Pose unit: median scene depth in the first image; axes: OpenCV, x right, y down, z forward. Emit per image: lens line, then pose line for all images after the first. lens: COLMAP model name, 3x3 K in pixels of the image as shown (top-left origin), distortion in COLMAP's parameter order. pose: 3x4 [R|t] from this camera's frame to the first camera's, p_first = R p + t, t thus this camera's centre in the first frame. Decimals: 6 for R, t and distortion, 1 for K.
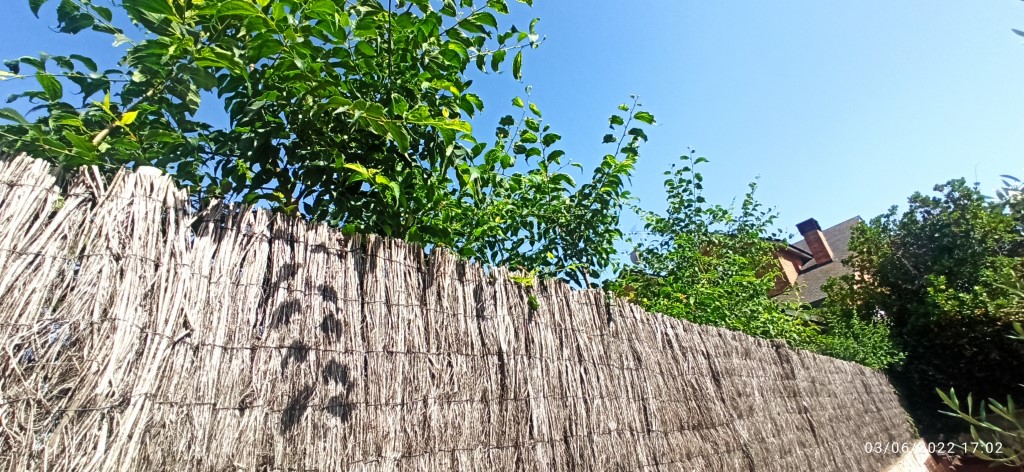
lens RADIAL K [[467.1, 0, 512.0], [0, 467.1, 236.0], [0, 0, 1]] dist [-0.043335, 0.033684]
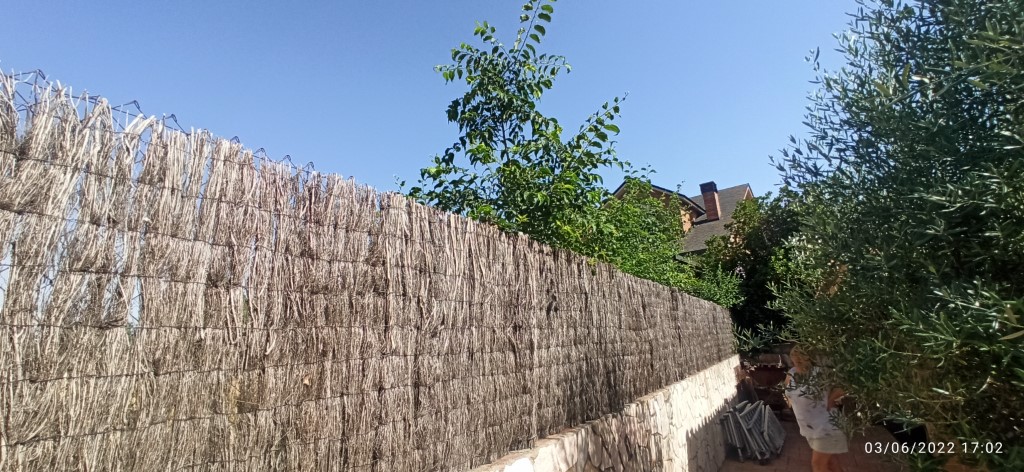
lens RADIAL K [[467.1, 0, 512.0], [0, 467.1, 236.0], [0, 0, 1]] dist [-0.043335, 0.033684]
pose [[0.969865, 0.141549, 0.198305, -0.150940], [-0.179709, 0.965204, 0.189962, -0.072430], [-0.164516, -0.219875, 0.961556, -0.206557]]
